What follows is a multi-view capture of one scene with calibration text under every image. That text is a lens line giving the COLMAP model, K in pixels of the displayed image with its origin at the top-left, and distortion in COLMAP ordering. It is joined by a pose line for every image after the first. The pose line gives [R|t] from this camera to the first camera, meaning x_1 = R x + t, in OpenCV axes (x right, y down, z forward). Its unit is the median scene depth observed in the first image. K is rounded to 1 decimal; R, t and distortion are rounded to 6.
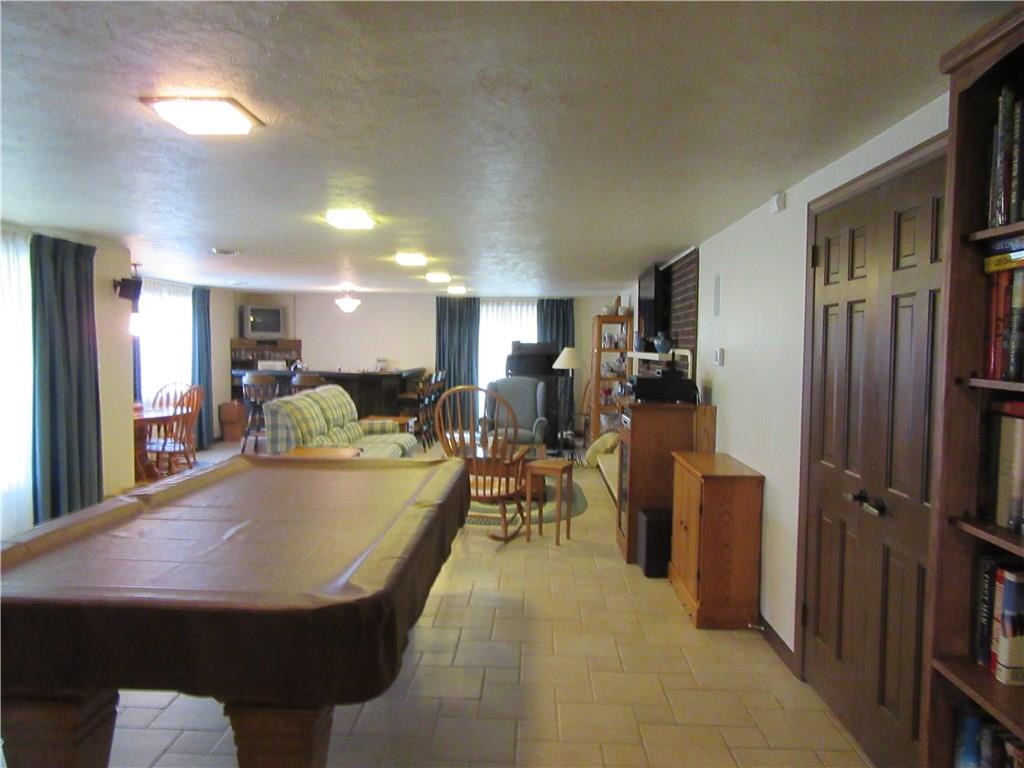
lens RADIAL K [[750.7, 0, 514.0], [0, 750.7, 385.0], [0, 0, 1]] dist [-0.008670, -0.000529]
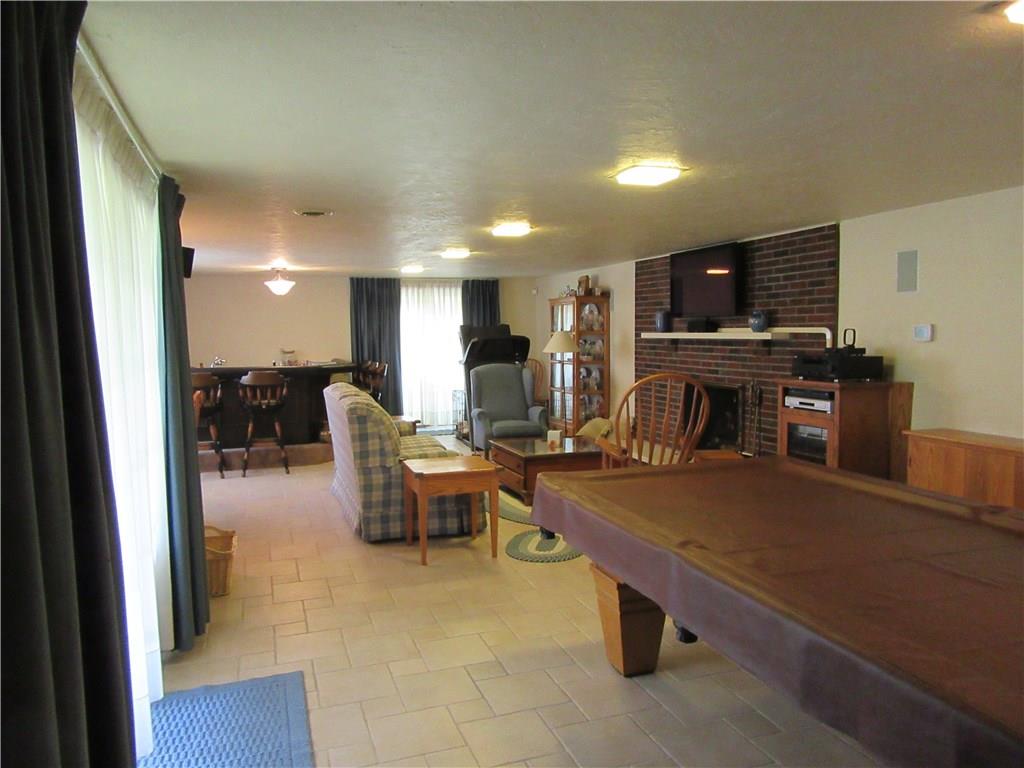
lens RADIAL K [[750.7, 0, 511.1], [0, 750.7, 385.7], [0, 0, 1]] dist [-0.008670, -0.000529]
pose [[0.937535, -0.051300, 0.344087, -0.275191], [0.043708, 0.998600, 0.029790, -0.009876], [-0.345134, -0.012890, 0.938465, 0.120122]]
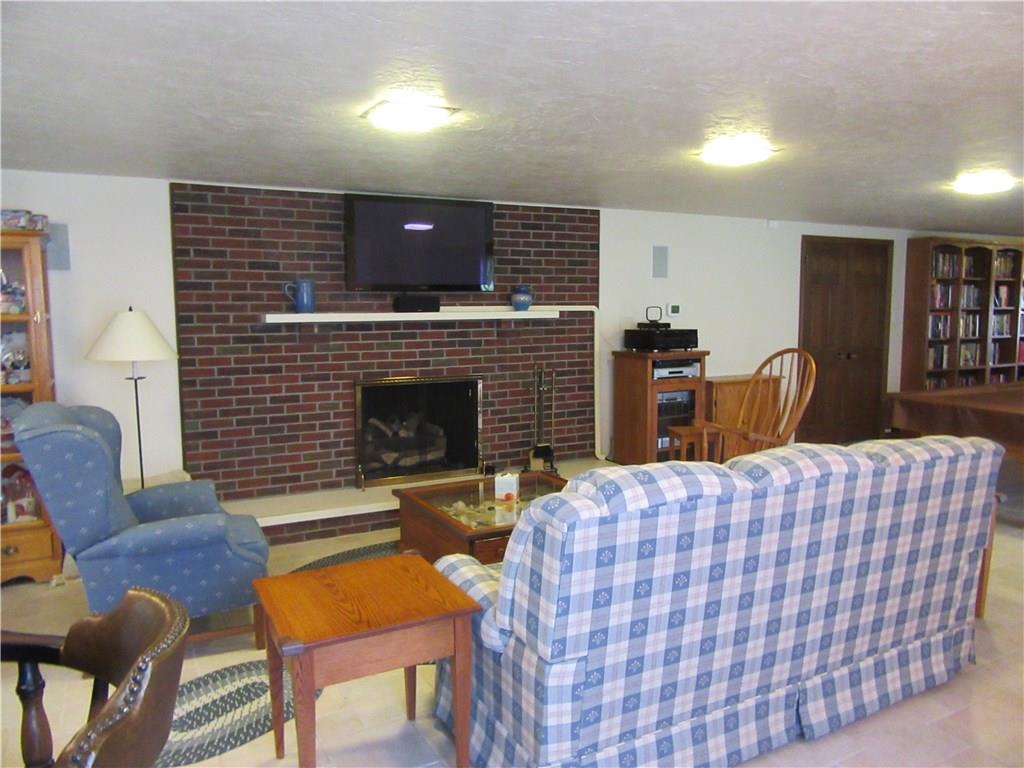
lens RADIAL K [[750.7, 0, 512.8], [0, 750.7, 385.3], [0, 0, 1]] dist [-0.008670, -0.000529]
pose [[-0.485794, -0.095710, 0.868818, -0.352260], [0.046749, 0.989719, 0.135168, -0.047021], [-0.872822, 0.106280, -0.476325, 0.899862]]
